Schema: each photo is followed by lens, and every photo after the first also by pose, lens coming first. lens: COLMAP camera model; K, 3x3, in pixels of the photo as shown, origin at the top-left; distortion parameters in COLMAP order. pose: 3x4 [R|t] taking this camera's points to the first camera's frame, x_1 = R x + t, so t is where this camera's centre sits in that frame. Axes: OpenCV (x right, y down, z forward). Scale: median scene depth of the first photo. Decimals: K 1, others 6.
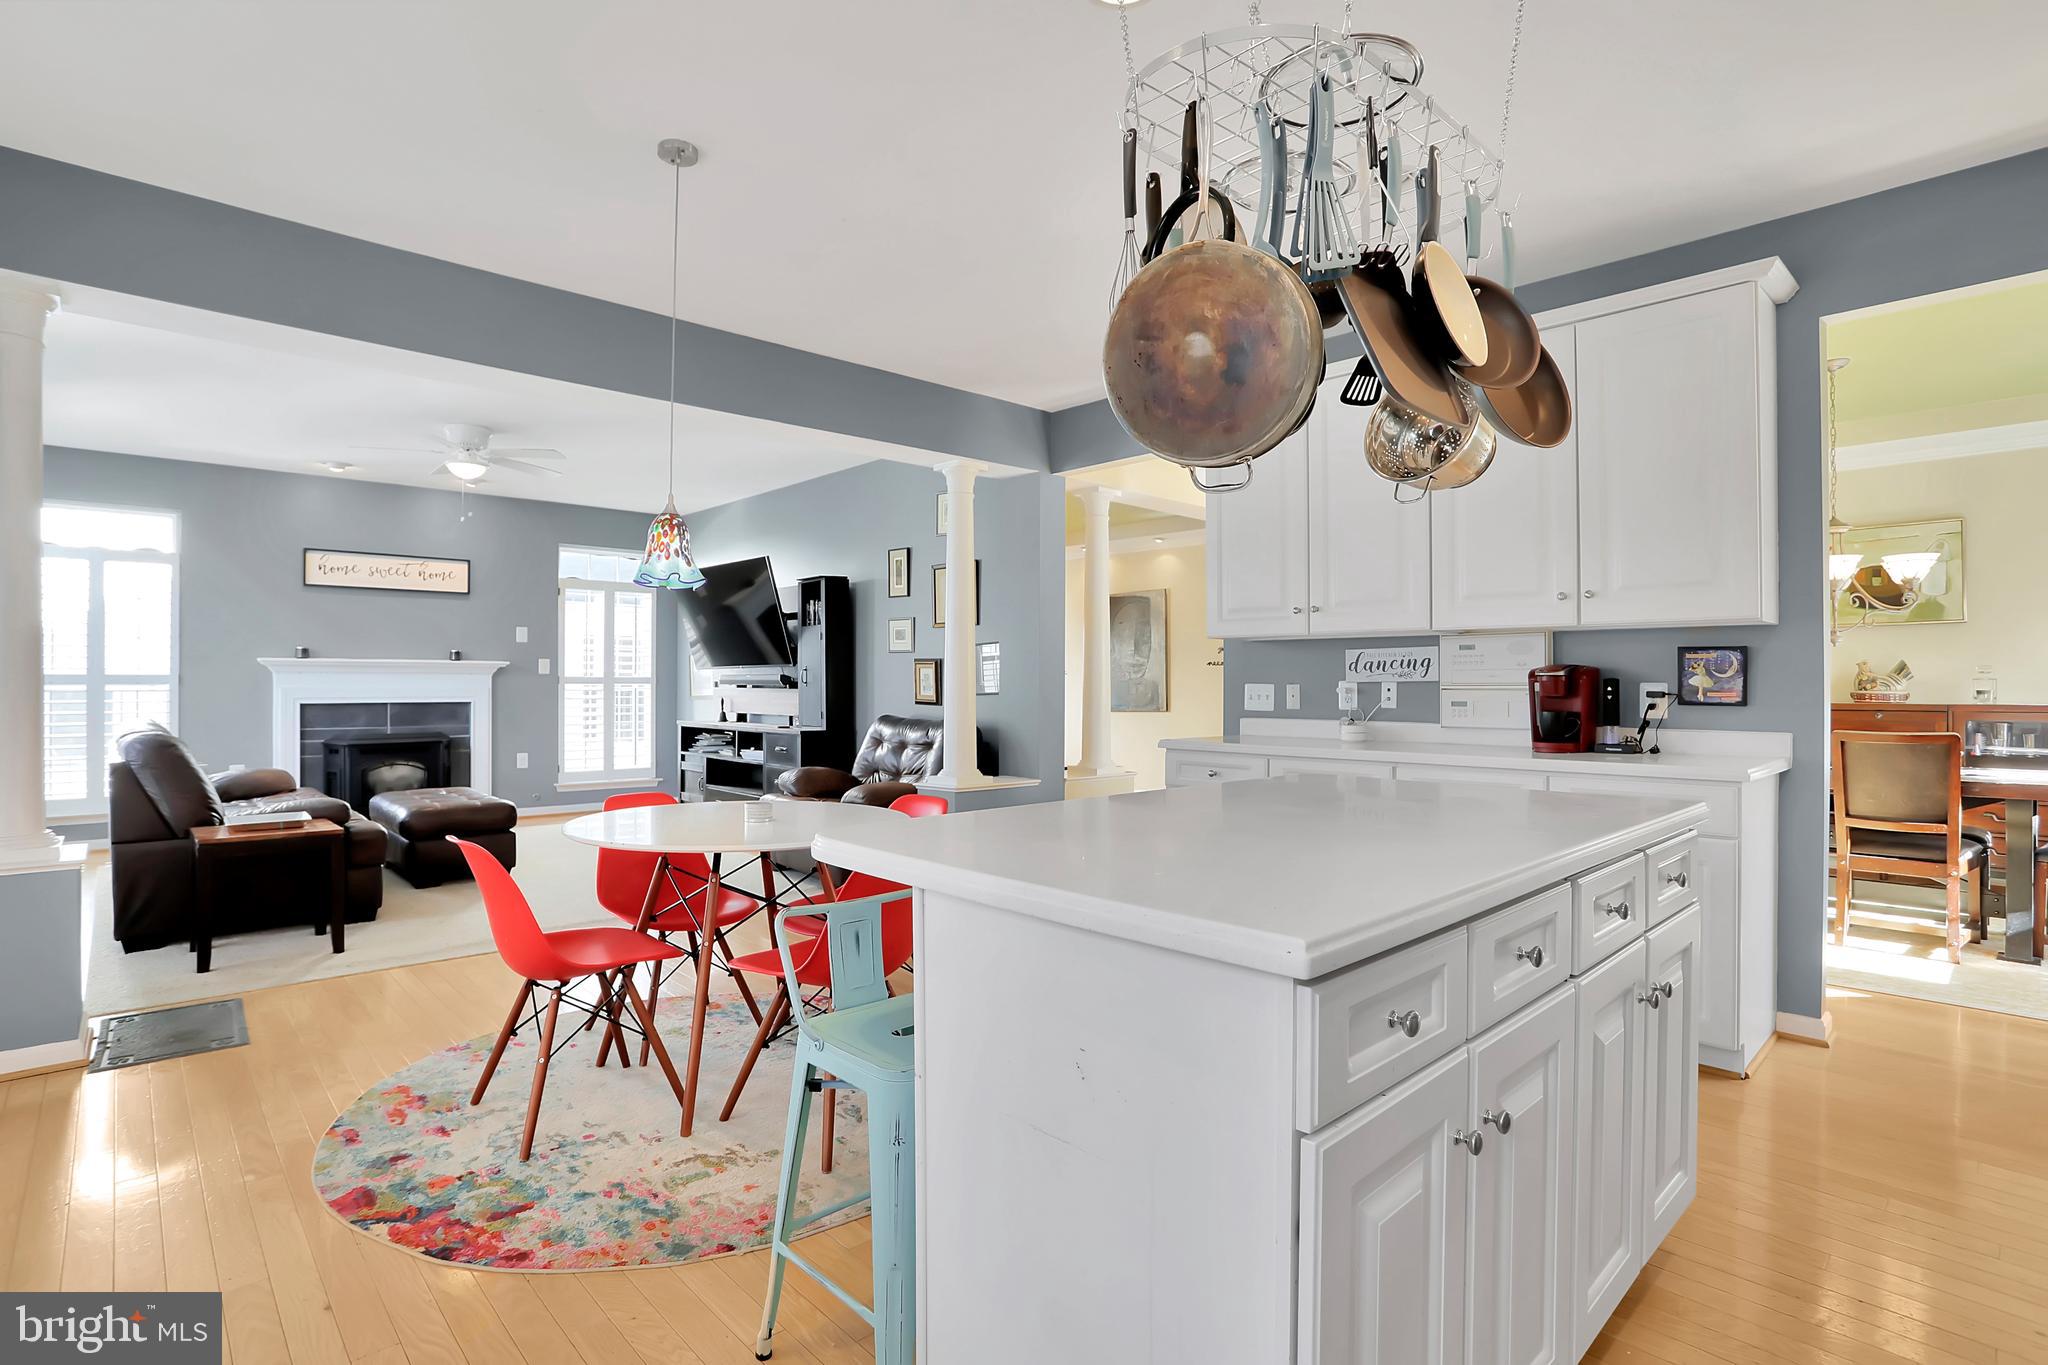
lens RADIAL K [[1001.1, 0, 1006.0], [0, 1001.1, 681.3], [0, 0, 1]] dist [-0.063819, 0.023024]
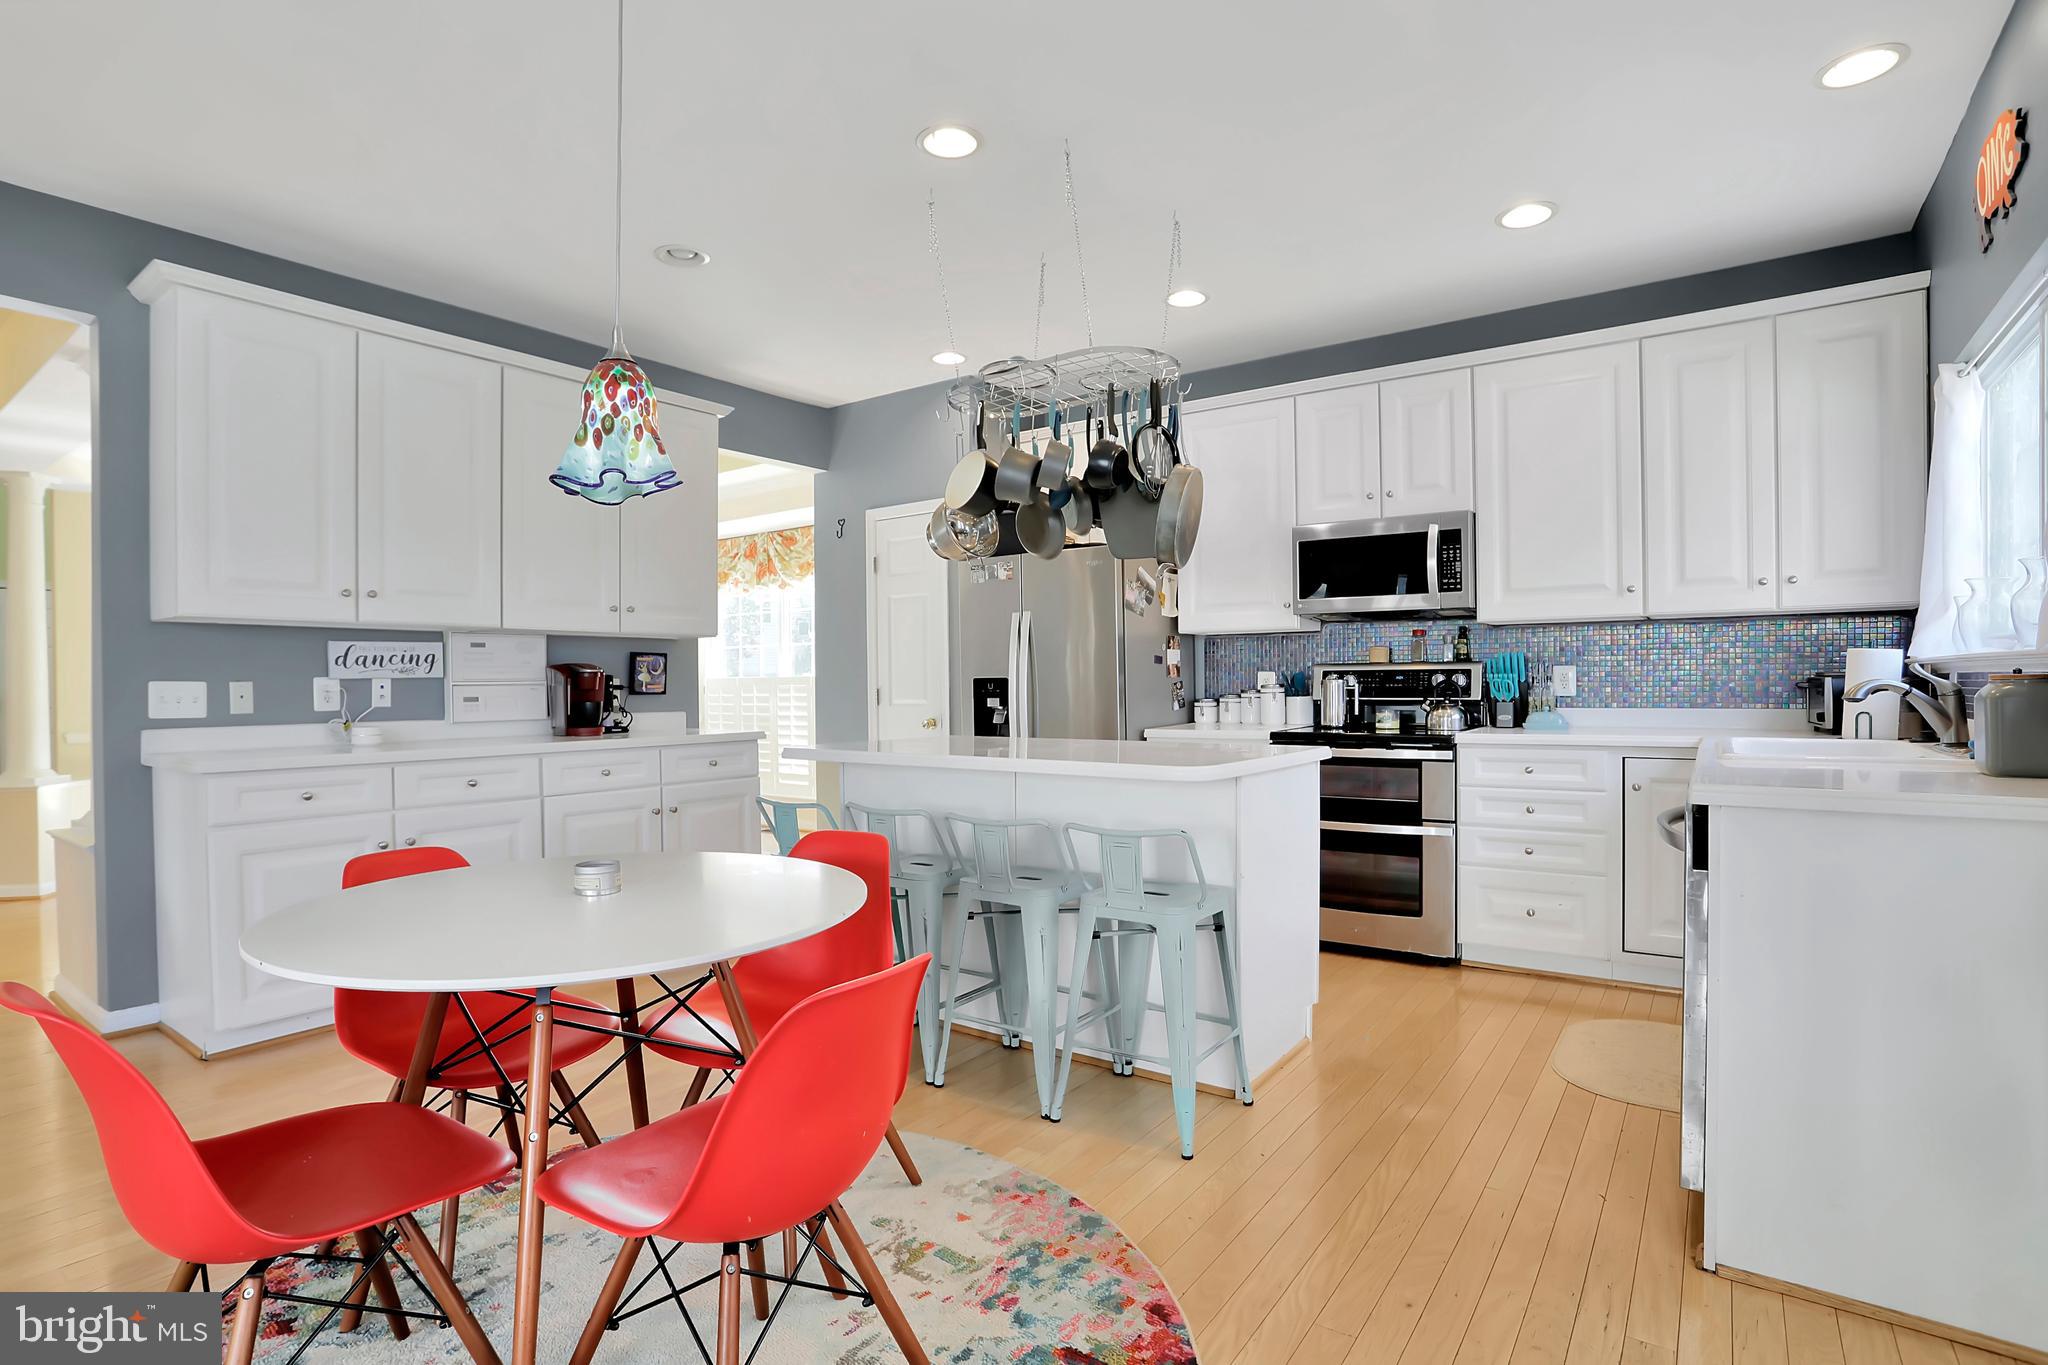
lens RADIAL K [[1001.1, 0, 1013.2], [0, 1001.1, 689.1], [0, 0, 1]] dist [-0.063819, 0.023024]
pose [[-0.197513, -0.006391, 0.980279, -0.763963], [0.006185, 0.999951, 0.007766, 0.008791], [-0.980281, 0.007597, -0.197464, 0.738094]]
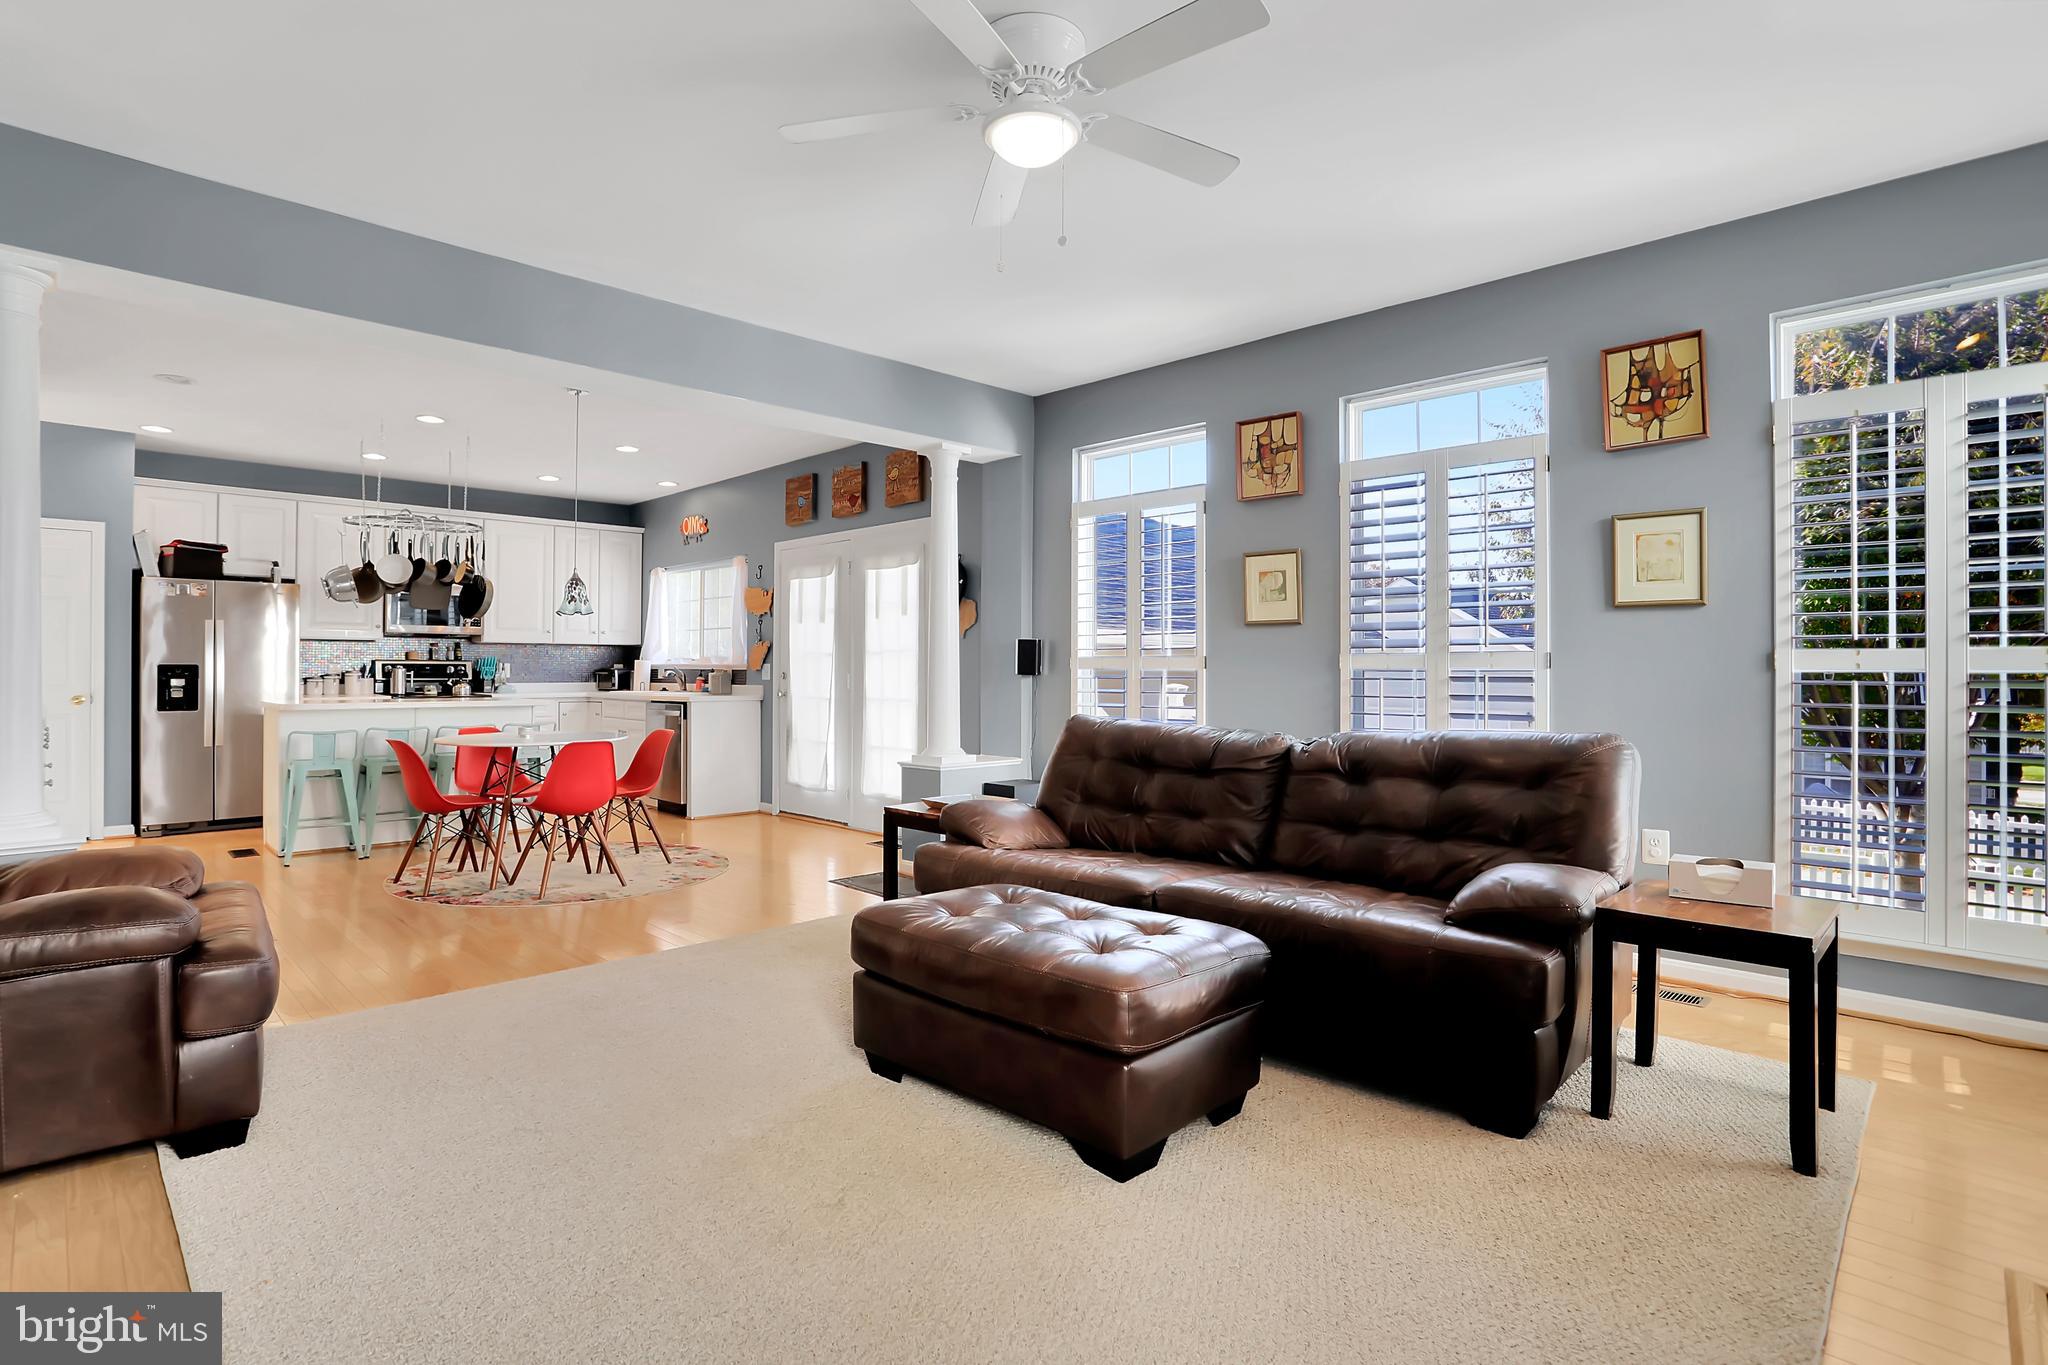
lens RADIAL K [[1001.1, 0, 996.4], [0, 1001.1, 666.3], [0, 0, 1]] dist [-0.063819, 0.023024]
pose [[-0.999426, -0.004947, -0.033504, -0.910623], [-0.004751, 0.999971, -0.005949, 0.010940], [0.033532, -0.005786, -0.999421, 2.453563]]
